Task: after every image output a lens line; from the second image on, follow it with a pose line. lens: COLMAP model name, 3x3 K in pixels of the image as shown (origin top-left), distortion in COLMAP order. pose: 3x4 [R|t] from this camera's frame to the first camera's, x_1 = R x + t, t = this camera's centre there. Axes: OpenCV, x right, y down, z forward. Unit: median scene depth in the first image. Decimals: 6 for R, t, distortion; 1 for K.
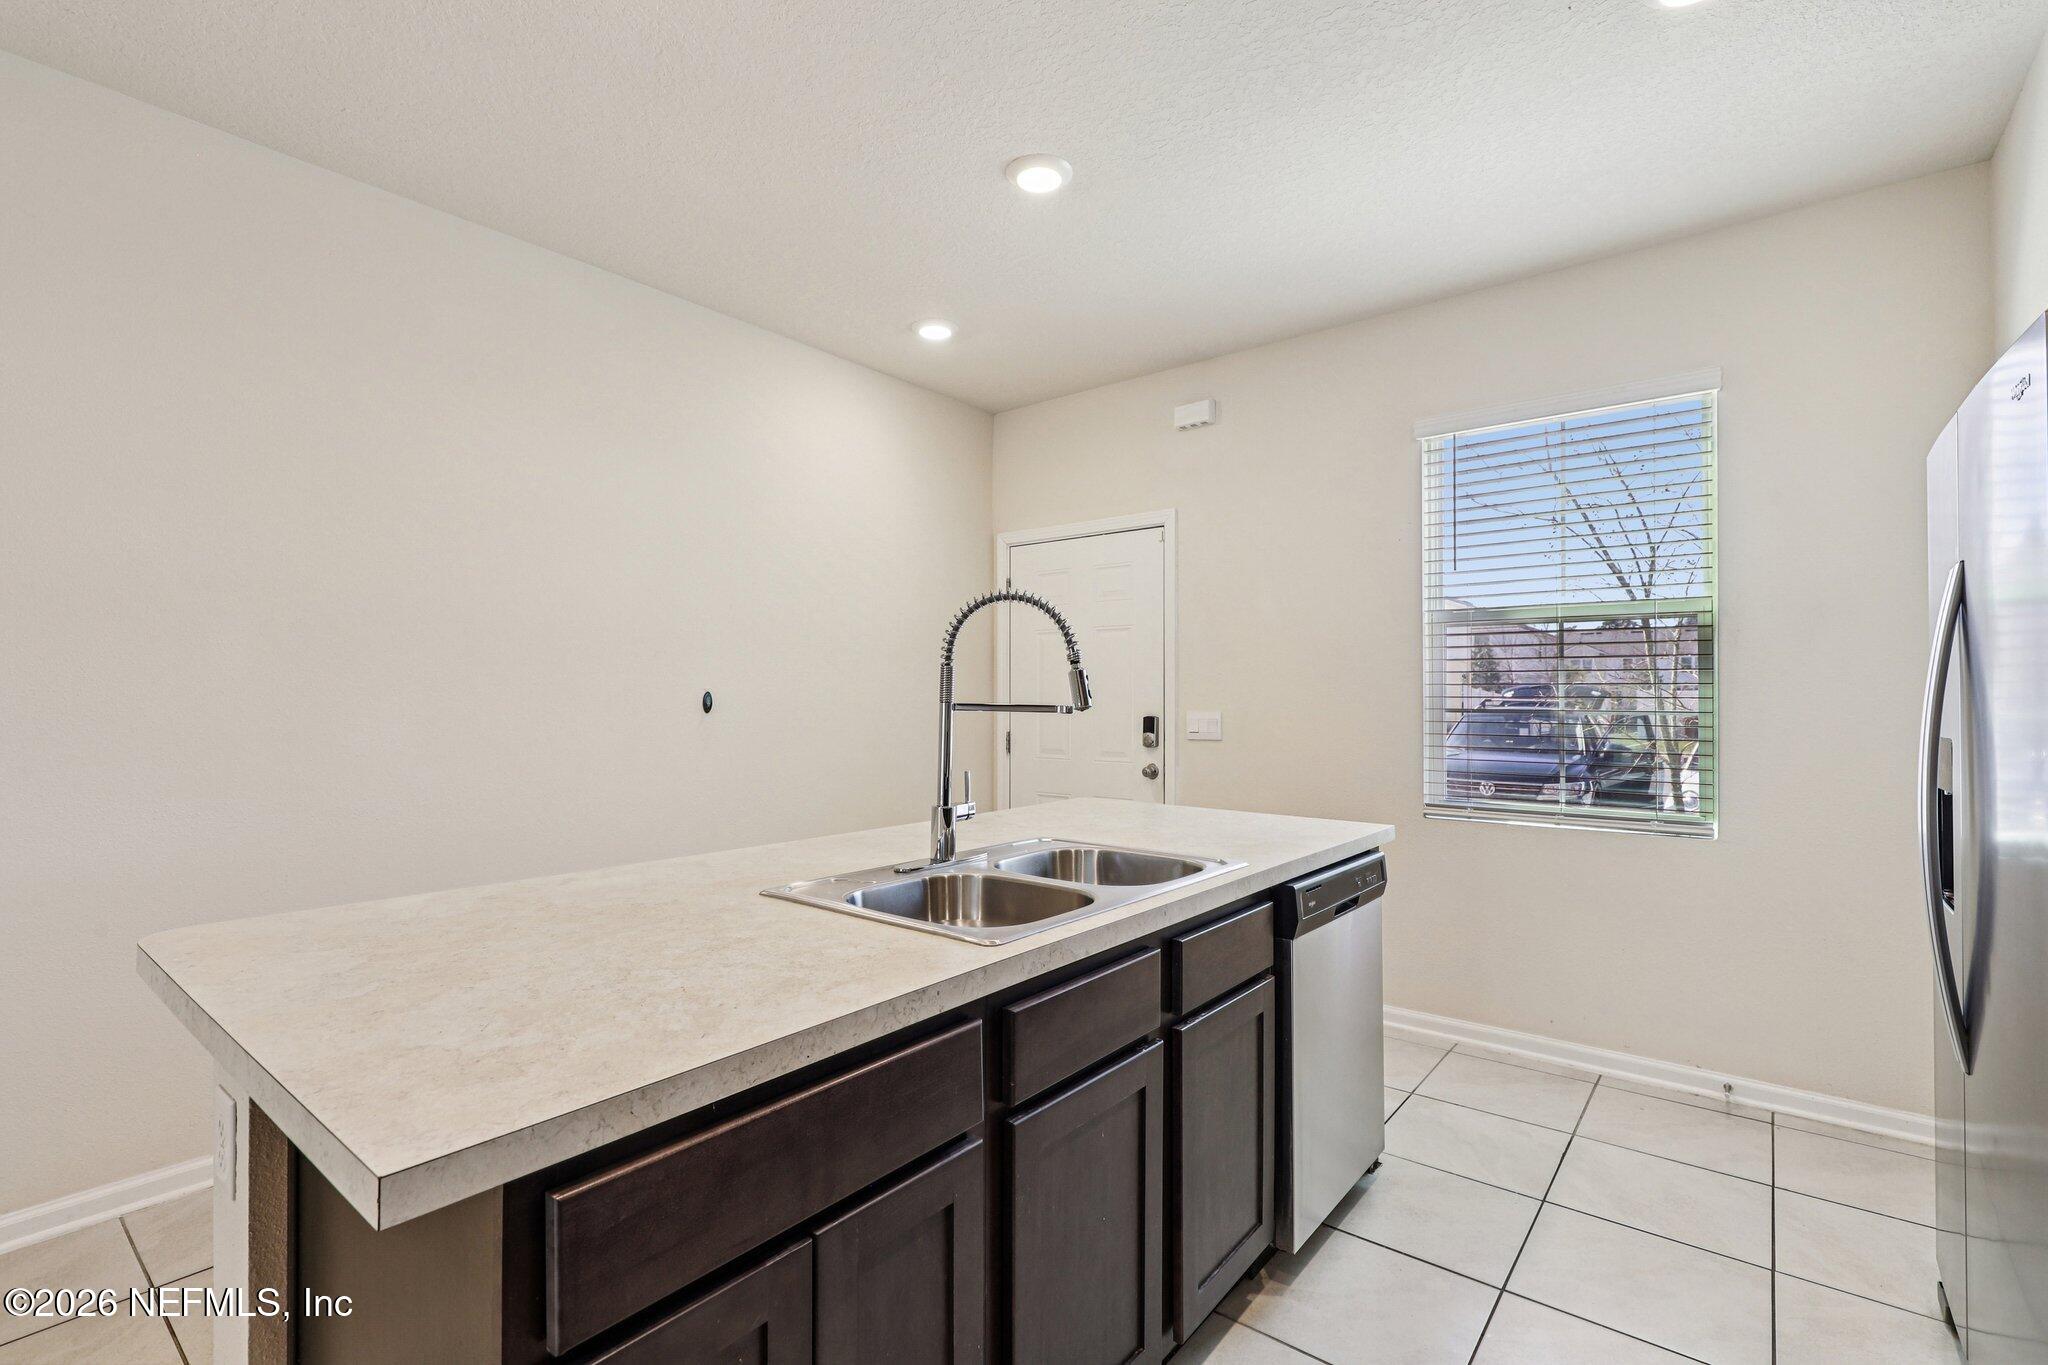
lens RADIAL K [[923.2, 0, 1028.7], [0, 923.2, 686.2], [0, 0, 1]] dist [0.000340, -0.001178]
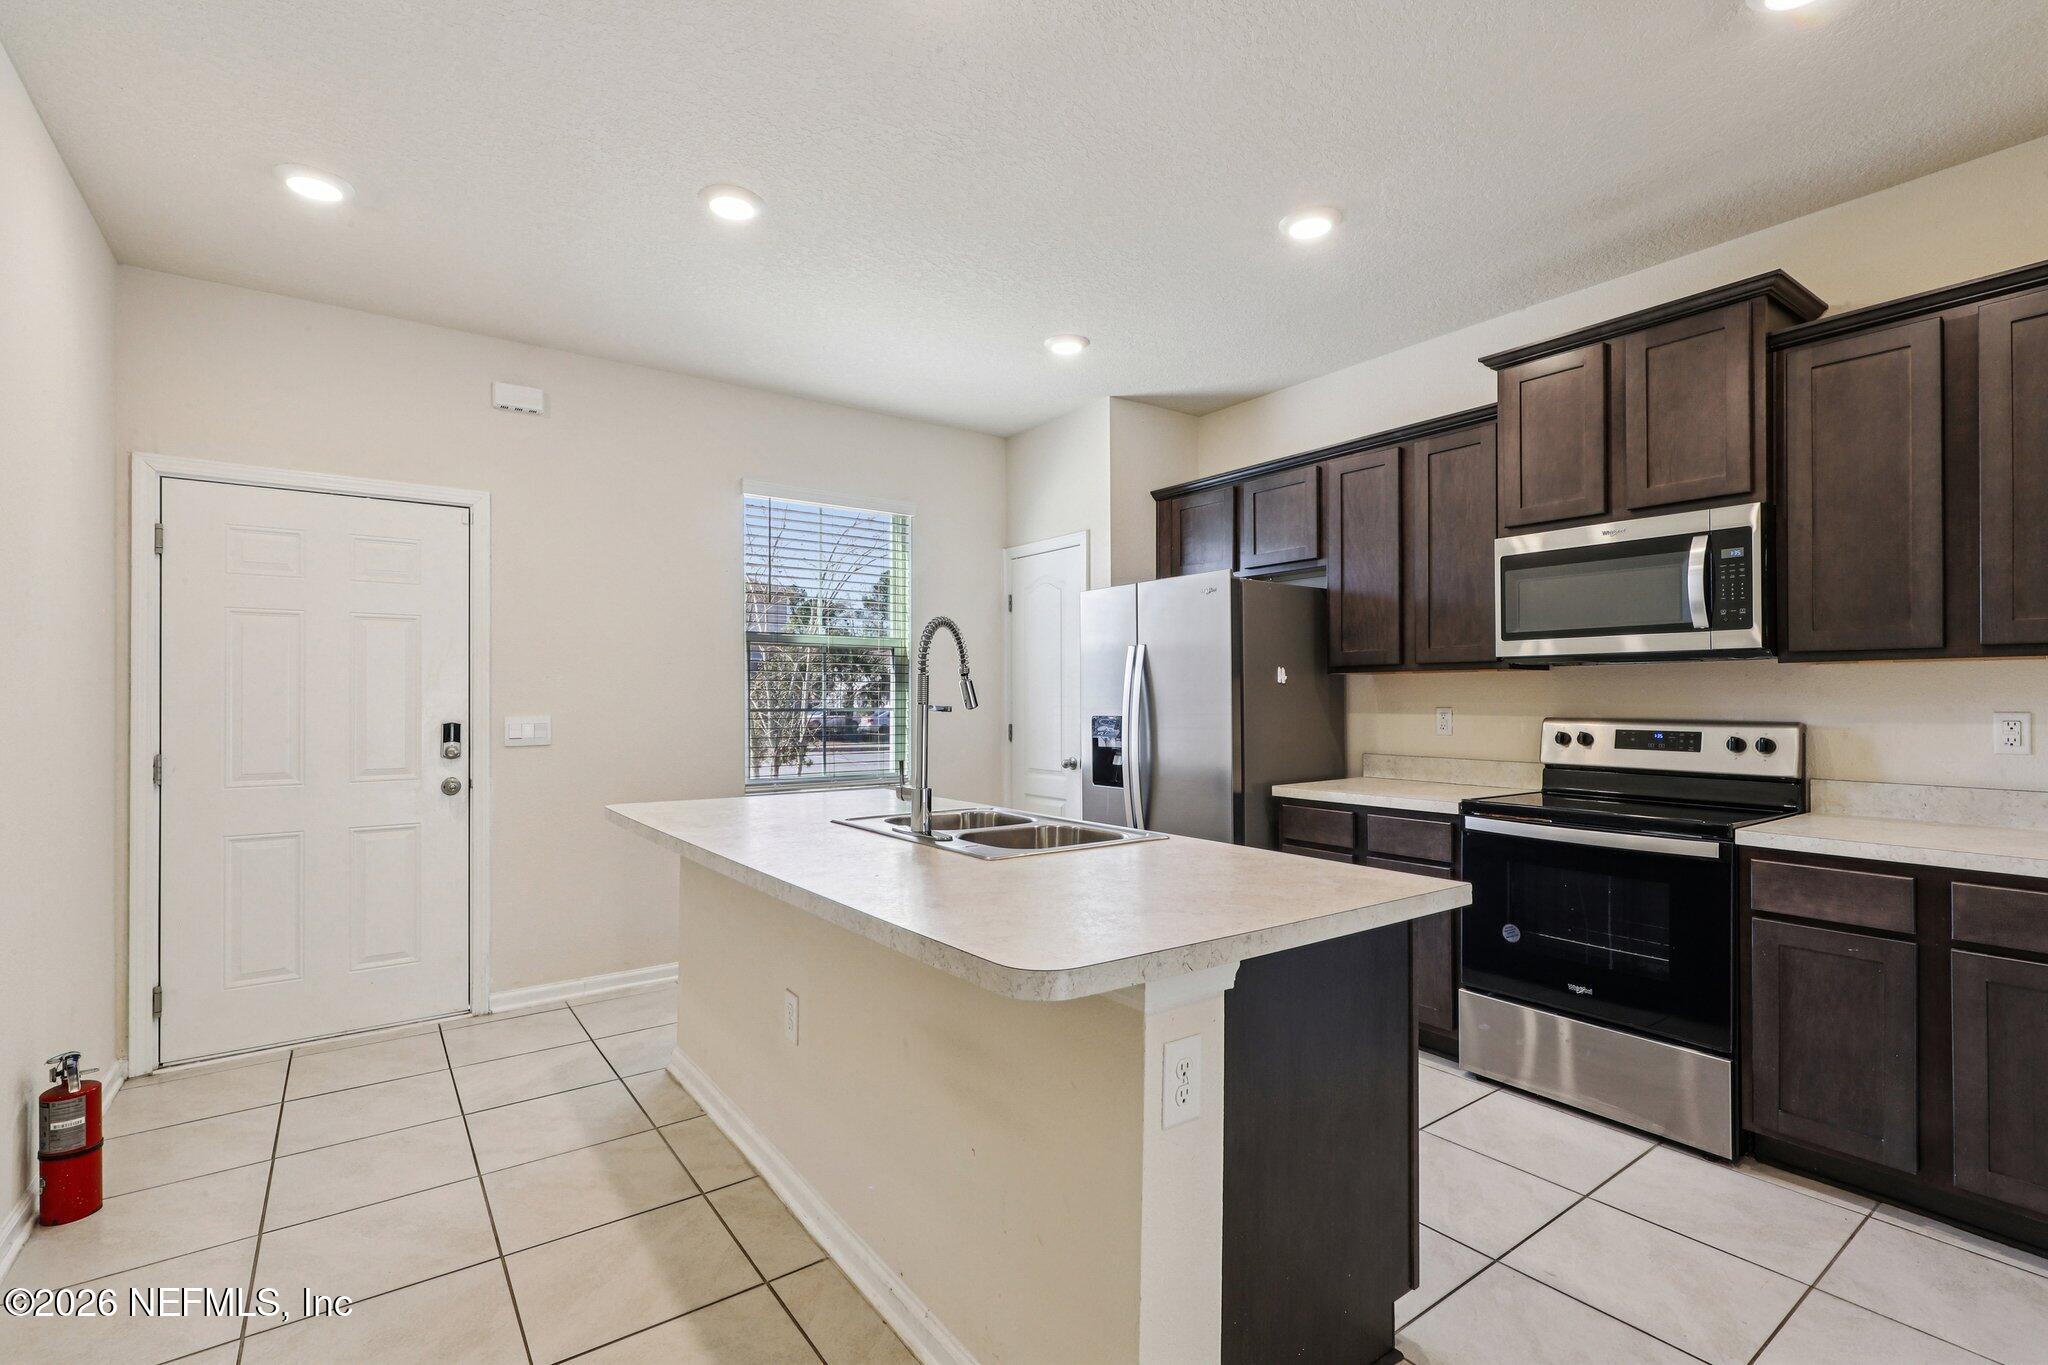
lens RADIAL K [[923.2, 0, 1033.4], [0, 923.2, 687.0], [0, 0, 1]] dist [0.000340, -0.001178]
pose [[0.249247, 0.009976, 0.968389, -0.588598], [-0.008432, 0.999931, -0.008131, 0.001411], [-0.968403, -0.006138, 0.249314, 0.258657]]
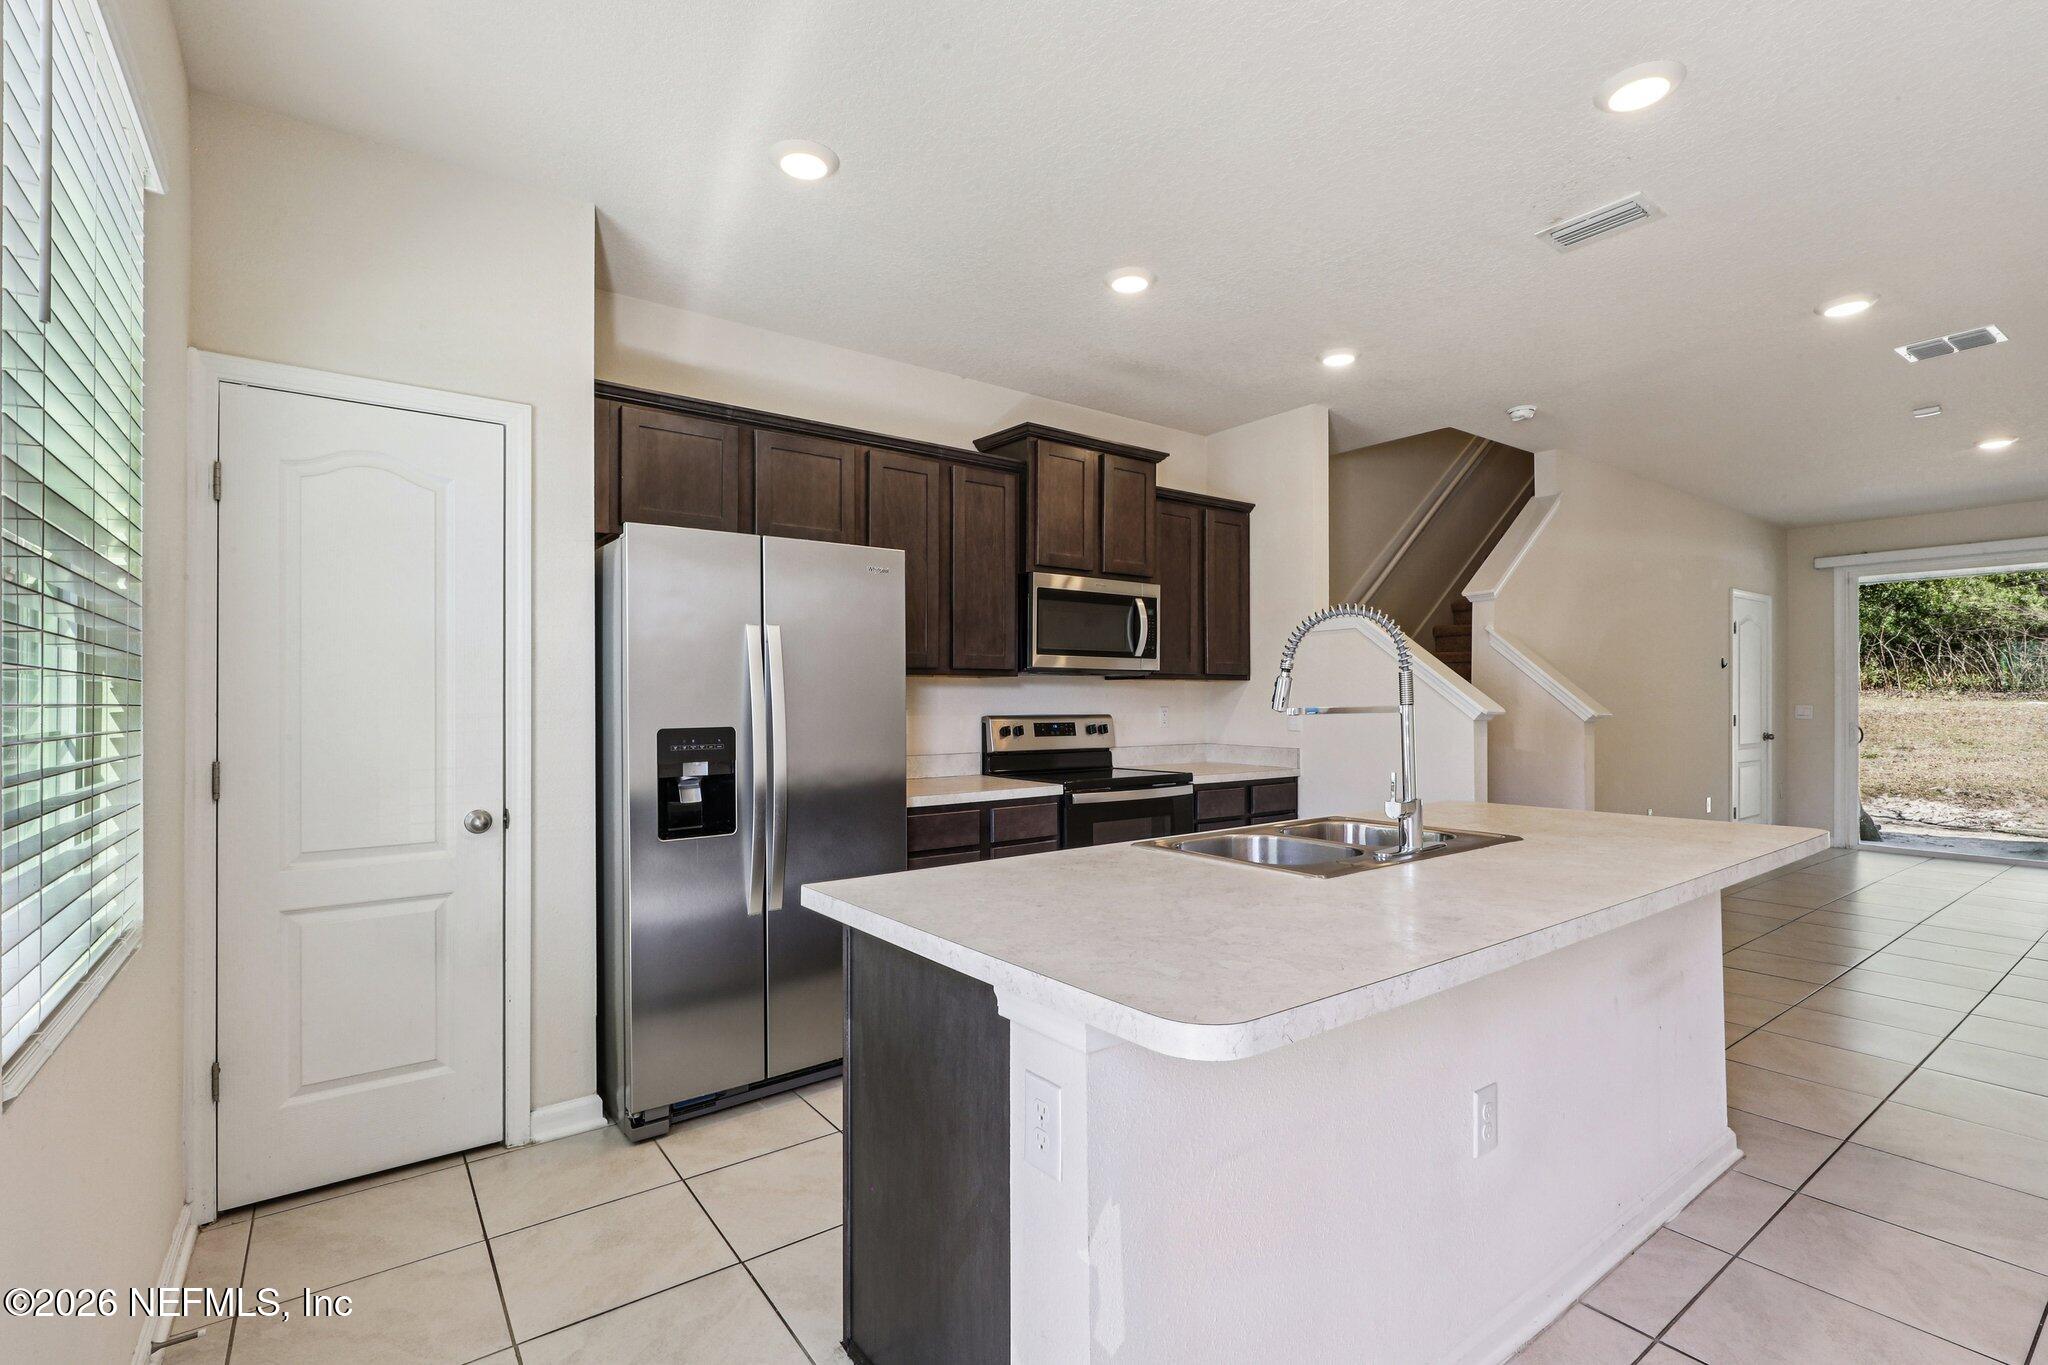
lens RADIAL K [[923.2, 0, 1025.1], [0, 923.2, 698.0], [0, 0, 1]] dist [0.000340, -0.001178]
pose [[-0.967249, 0.000947, 0.253829, 0.026954], [-0.001717, 0.999946, -0.010273, 0.008890], [-0.253825, -0.010372, -0.967195, 1.017612]]
